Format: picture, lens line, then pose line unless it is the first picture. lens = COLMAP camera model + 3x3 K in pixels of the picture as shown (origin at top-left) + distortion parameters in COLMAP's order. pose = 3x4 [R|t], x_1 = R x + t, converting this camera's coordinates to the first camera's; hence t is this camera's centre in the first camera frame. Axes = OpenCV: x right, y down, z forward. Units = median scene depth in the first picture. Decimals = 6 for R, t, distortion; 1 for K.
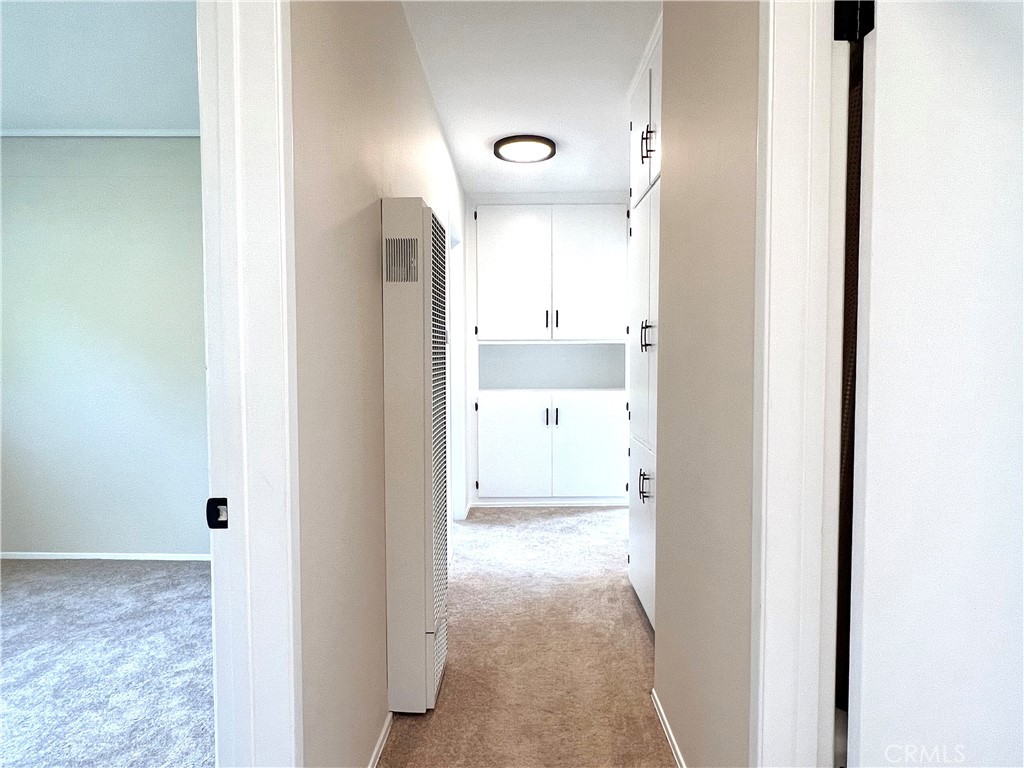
lens RADIAL K [[636.7, 0, 511.4], [0, 636.7, 388.0], [0, 0, 1]] dist [0.010654, 0.005366]
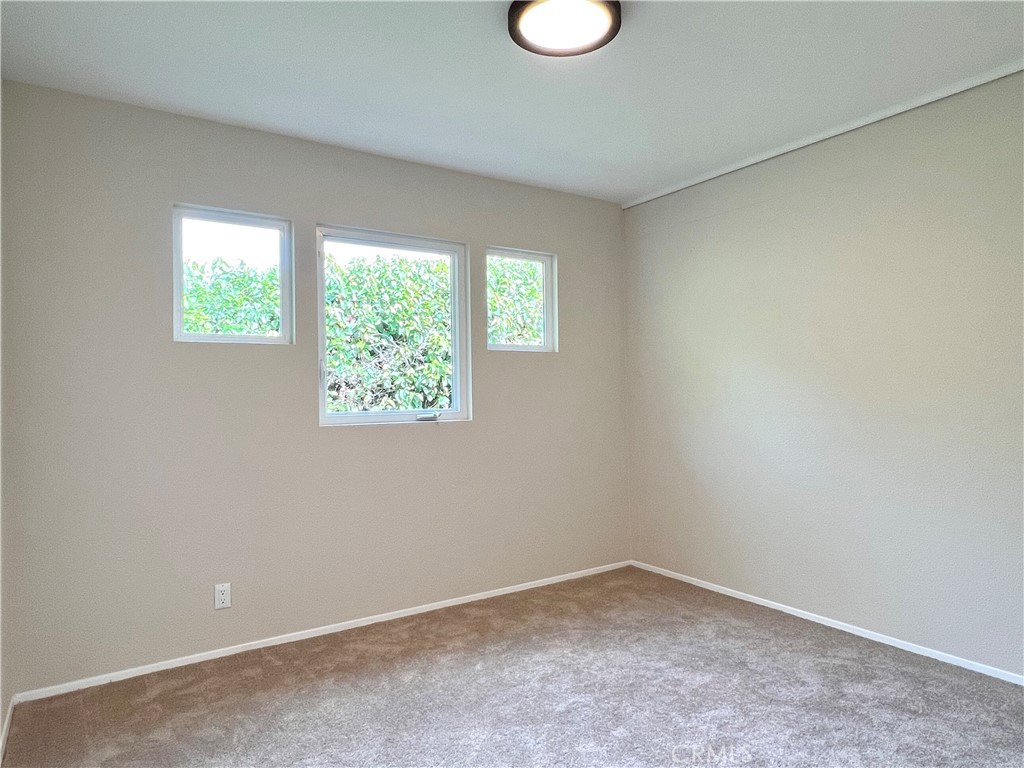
lens RADIAL K [[636.7, 0, 511.1], [0, 636.7, 388.6], [0, 0, 1]] dist [0.010654, 0.005366]
pose [[0.562312, -0.004610, -0.826912, -0.130445], [-0.034034, 0.999008, -0.028712, -0.011076], [0.826224, 0.044288, 0.561598, 0.192946]]
